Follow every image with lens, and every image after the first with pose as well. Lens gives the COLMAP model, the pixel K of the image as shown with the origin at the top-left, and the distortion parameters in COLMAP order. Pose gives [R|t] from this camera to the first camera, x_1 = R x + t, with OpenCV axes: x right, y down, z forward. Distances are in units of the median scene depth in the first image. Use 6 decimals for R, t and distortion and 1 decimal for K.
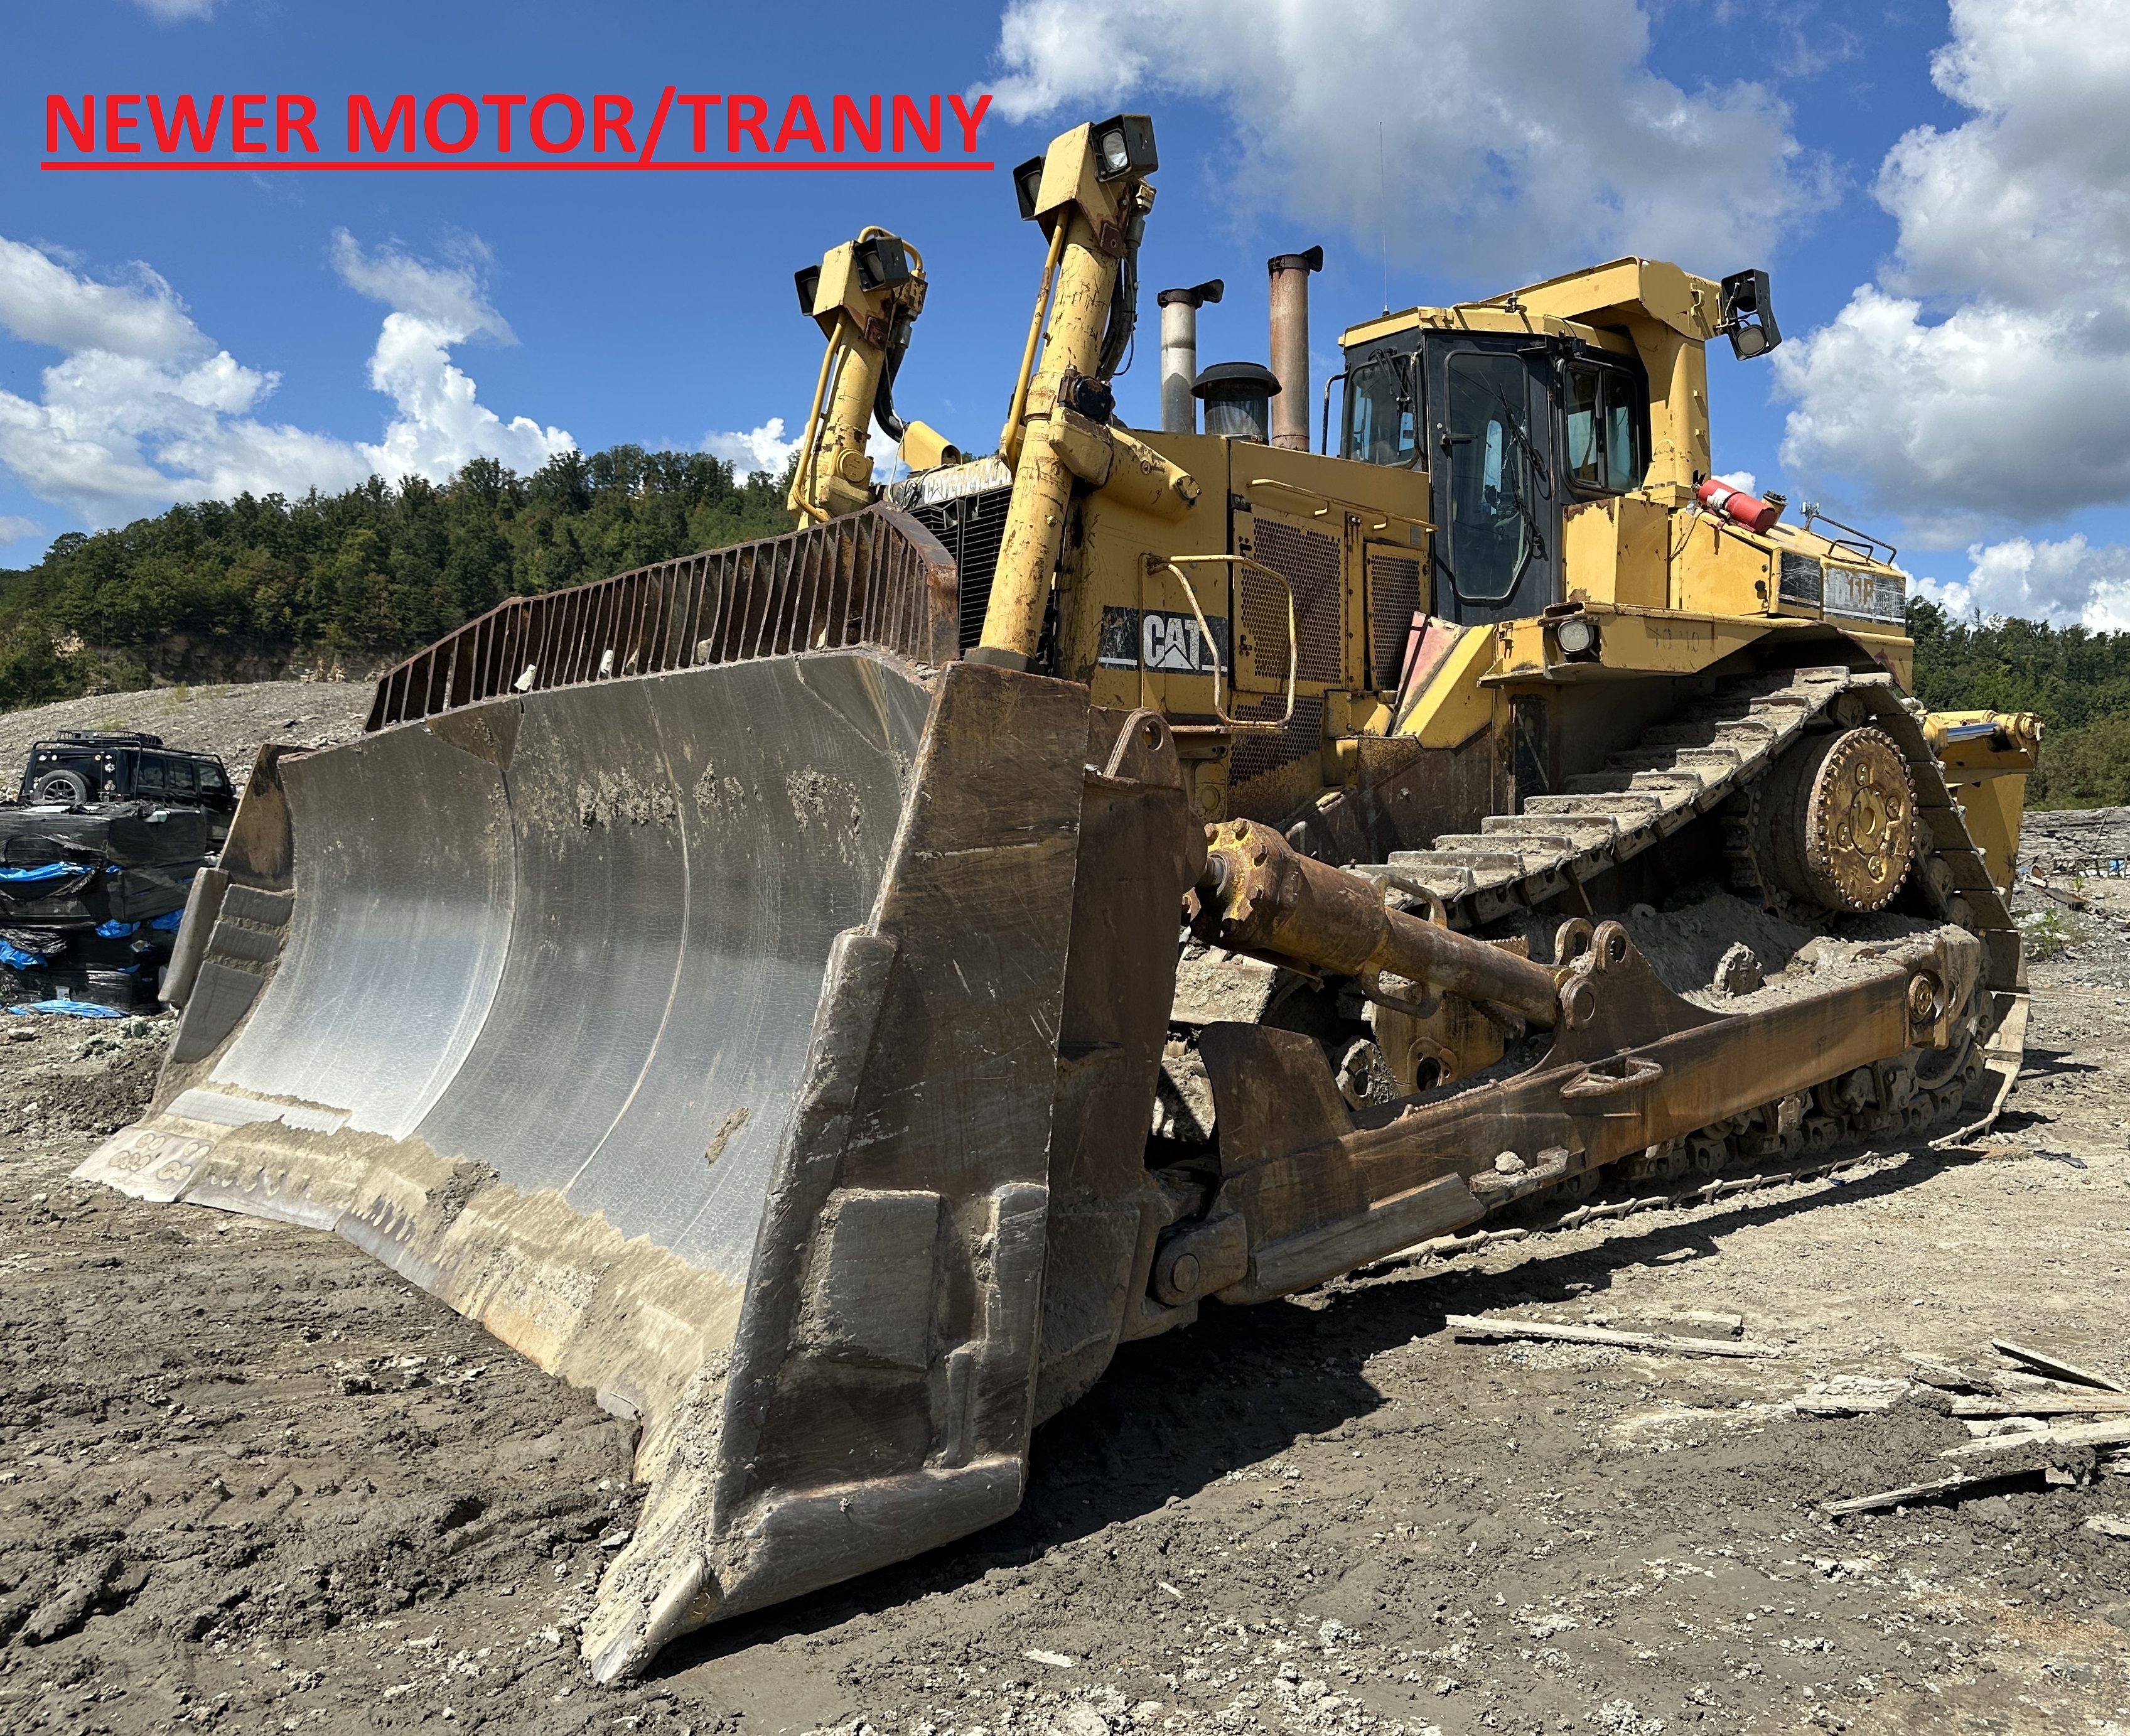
lens RADIAL K [[1830.0, 0, 1065.5], [0, 1830.0, 868.9], [0, 0, 1]] dist [-0.004150, -0.002386]
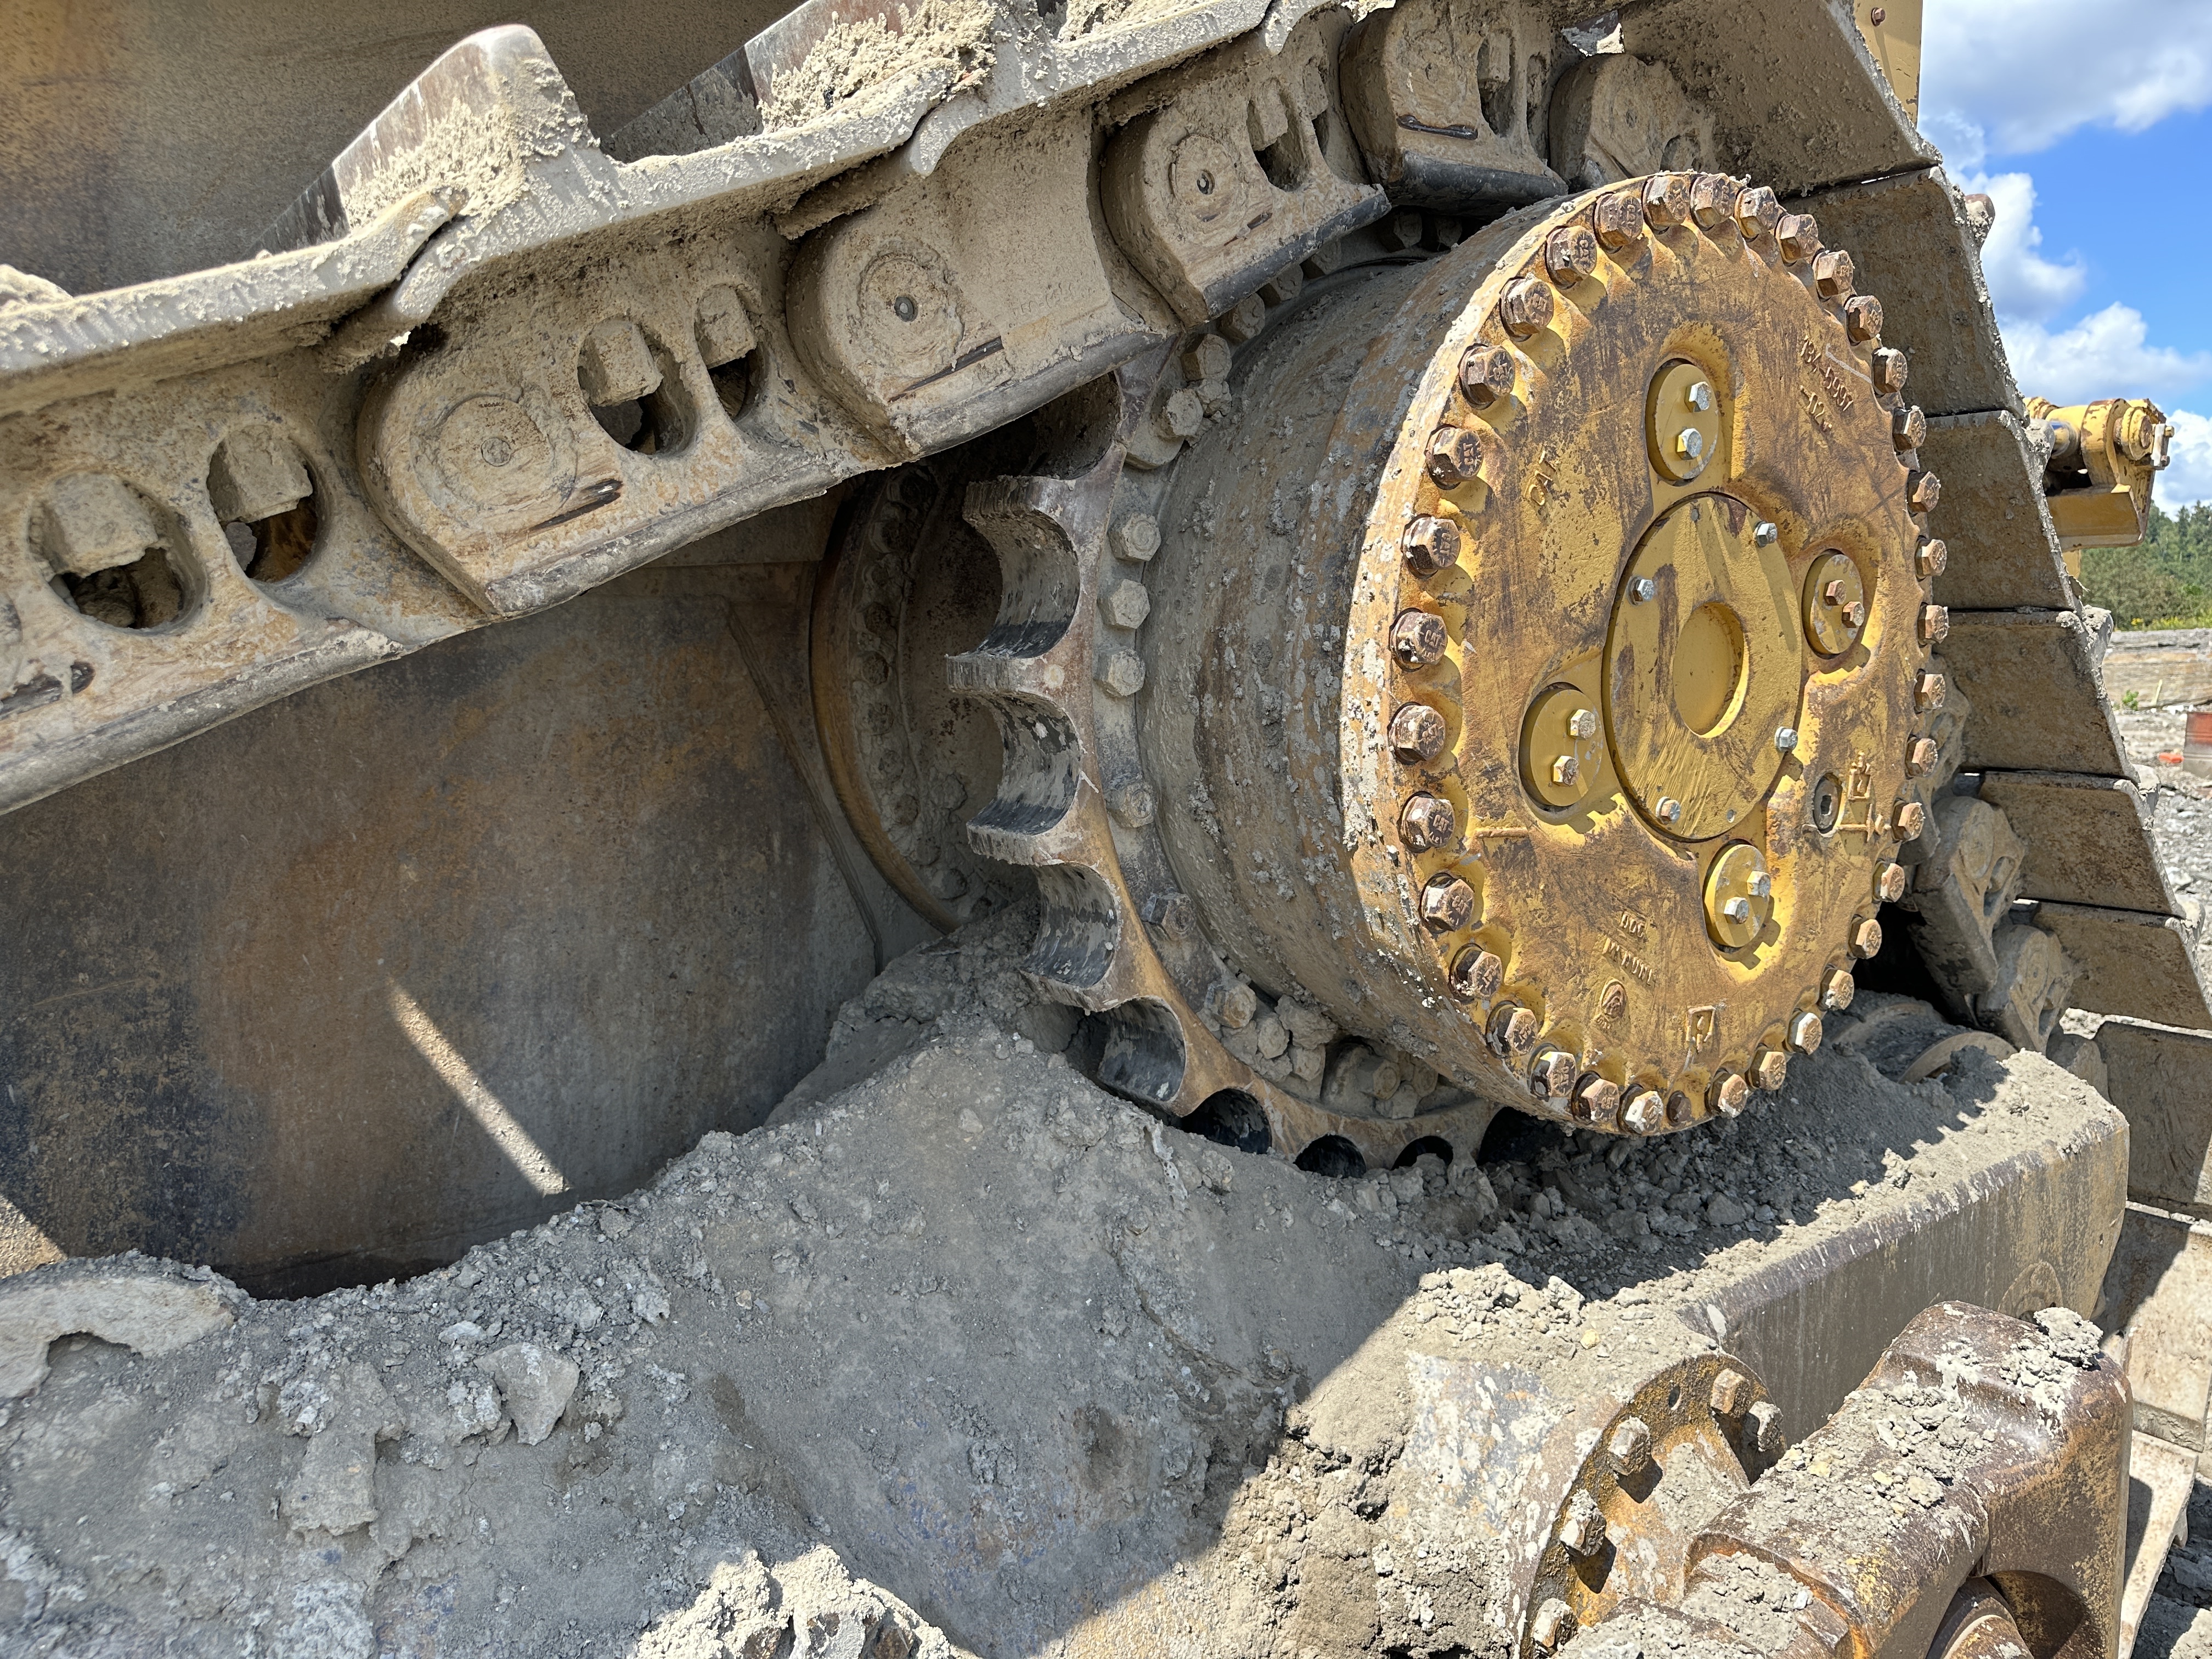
lens RADIAL K [[1551.7, 0, 1106.6], [0, 1551.7, 823.4], [0, 0, 1]] dist [0.005331, 0.001105]
pose [[0.999855, -0.000378, 0.017008, 0.373200], [-0.001048, 0.996486, 0.083754, -0.024023], [-0.016980, -0.083760, 0.996341, 0.838304]]
